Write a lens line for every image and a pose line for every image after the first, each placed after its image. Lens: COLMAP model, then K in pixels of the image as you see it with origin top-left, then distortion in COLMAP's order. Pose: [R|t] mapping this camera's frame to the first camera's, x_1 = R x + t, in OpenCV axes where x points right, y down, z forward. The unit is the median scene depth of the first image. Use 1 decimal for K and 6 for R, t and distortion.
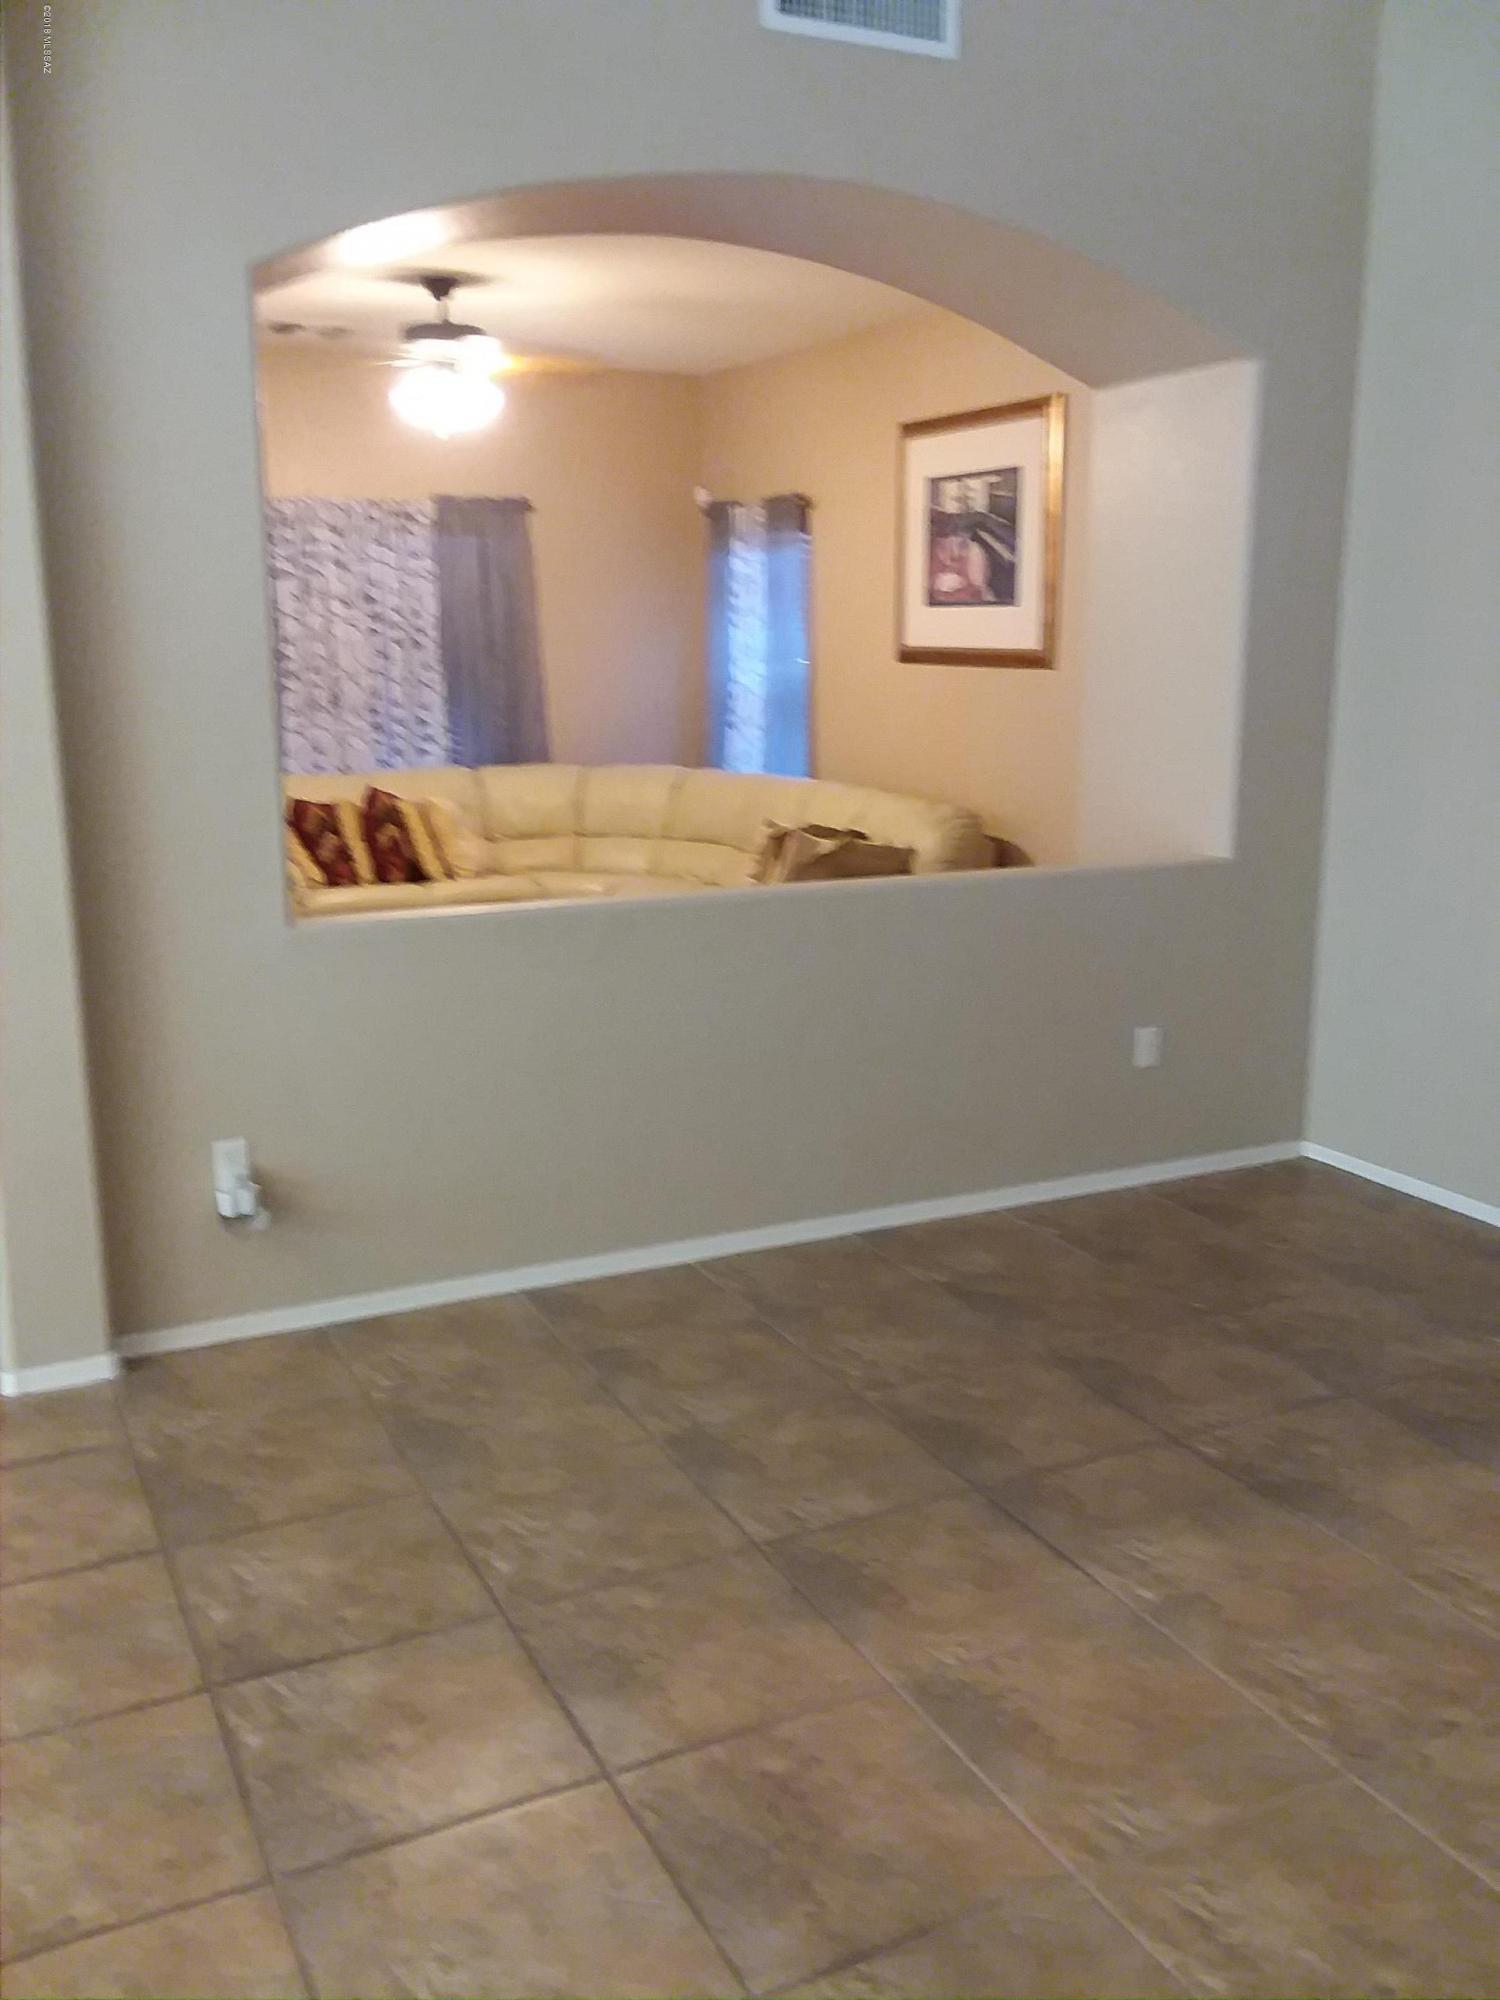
lens RADIAL K [[1721.1, 0, 749.6], [0, 1721.1, 959.1], [0, 0, 1]] dist [-0.013187, -0.000488]
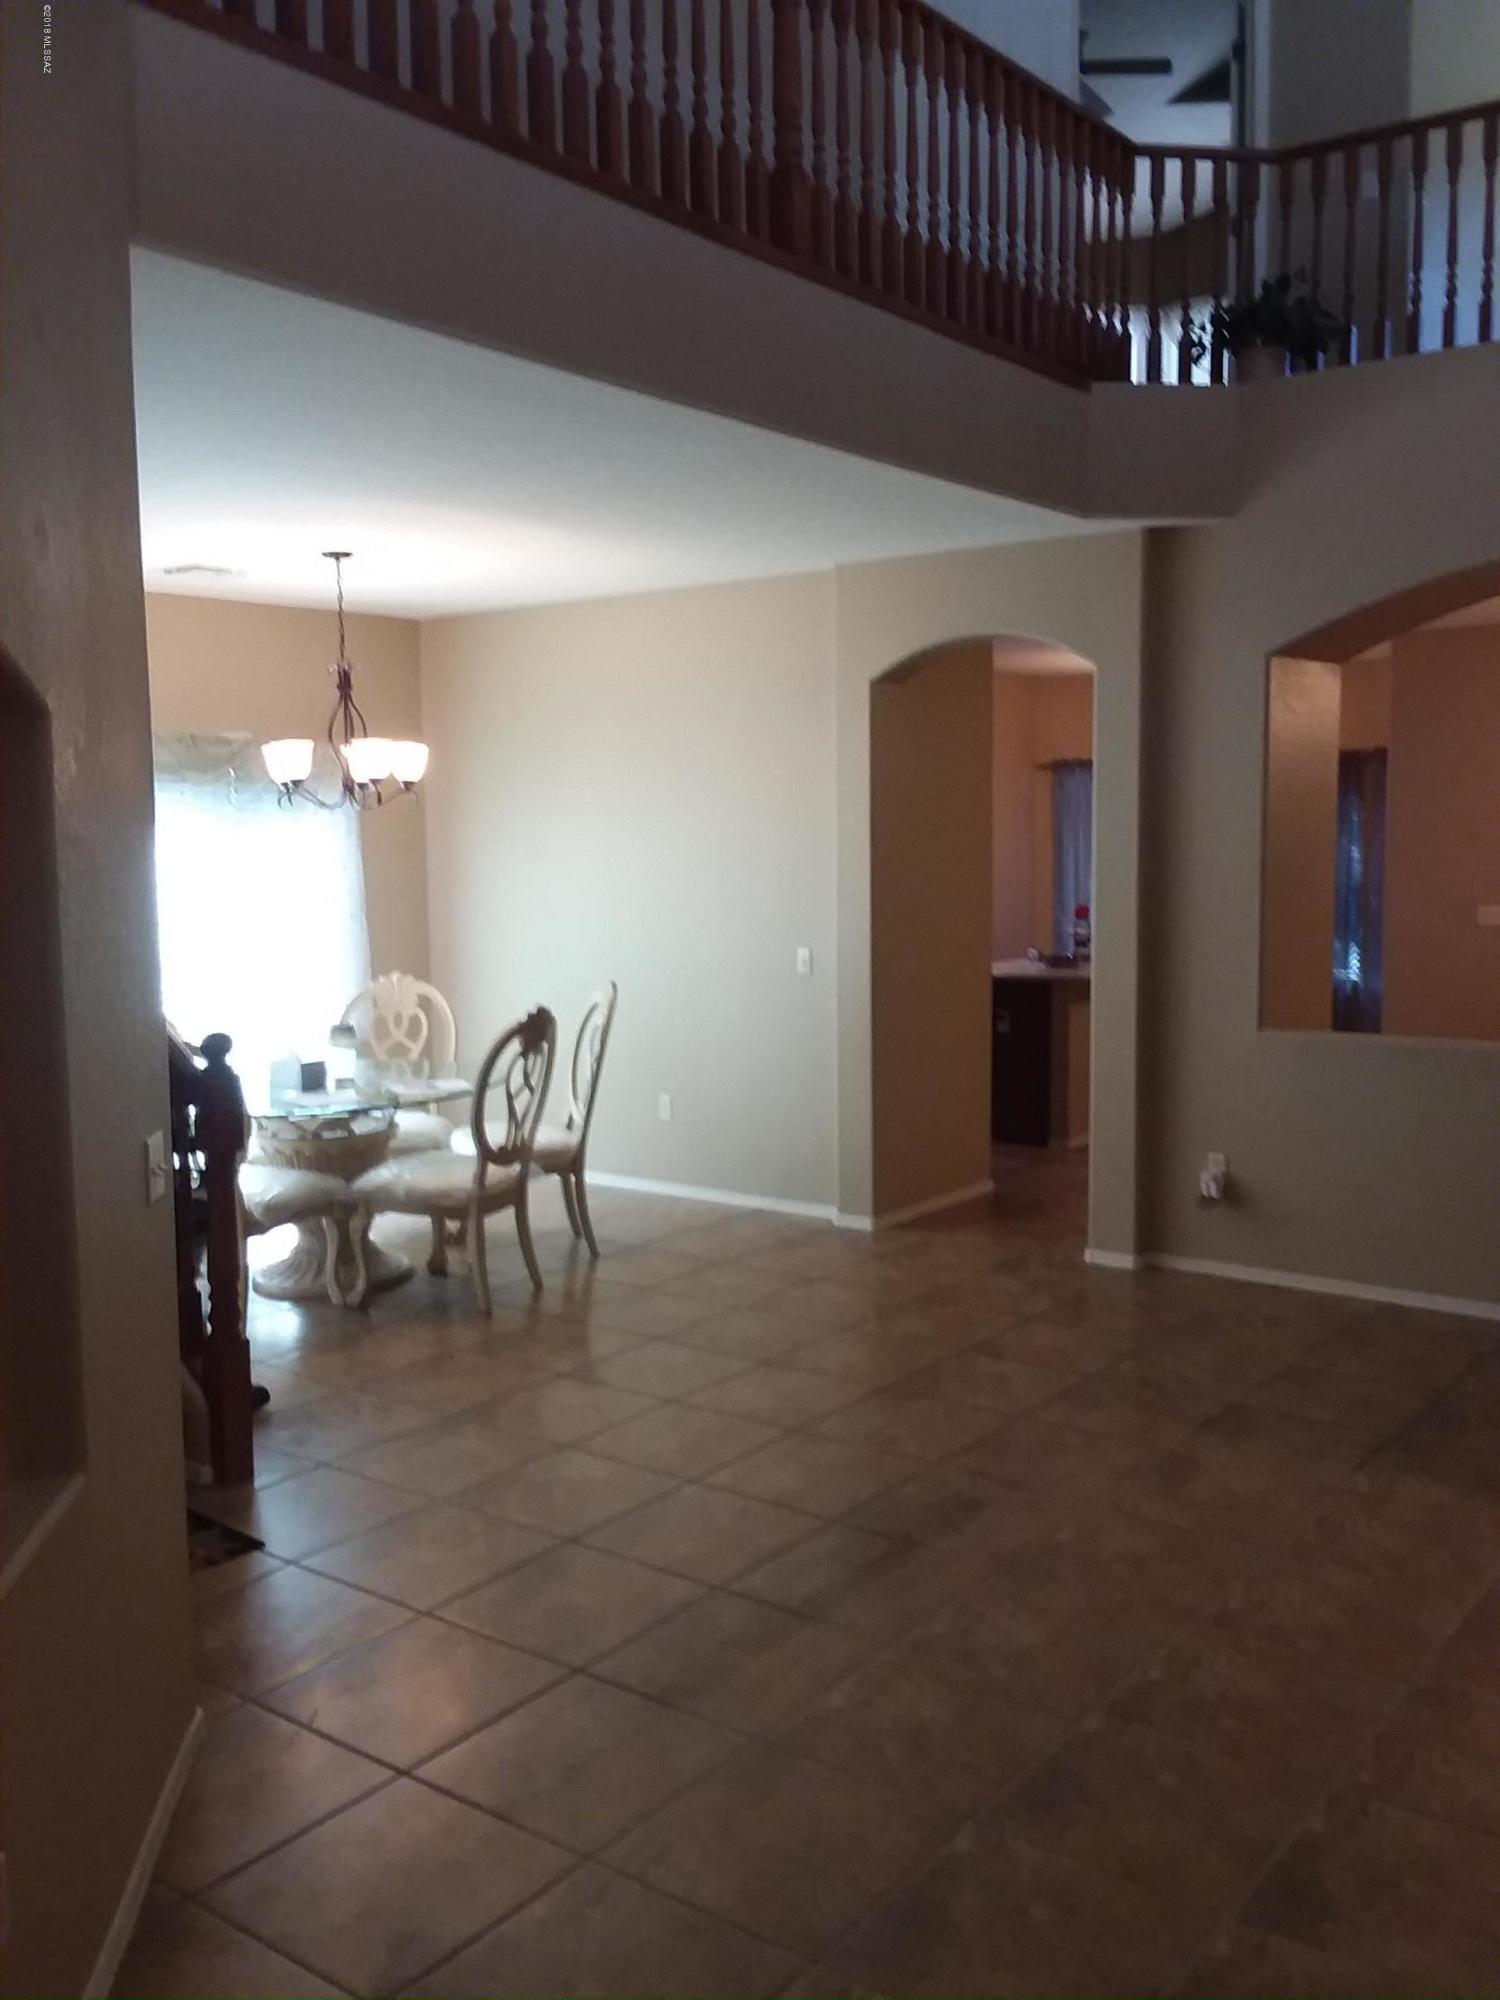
lens RADIAL K [[1721.1, 0, 749.6], [0, 1721.1, 959.1], [0, 0, 1]] dist [-0.013187, -0.000488]
pose [[0.439081, 0.071587, -0.895591, 0.989341], [-0.163871, 0.986481, -0.001489, -0.003537], [0.883377, 0.147415, 0.444876, -0.174527]]
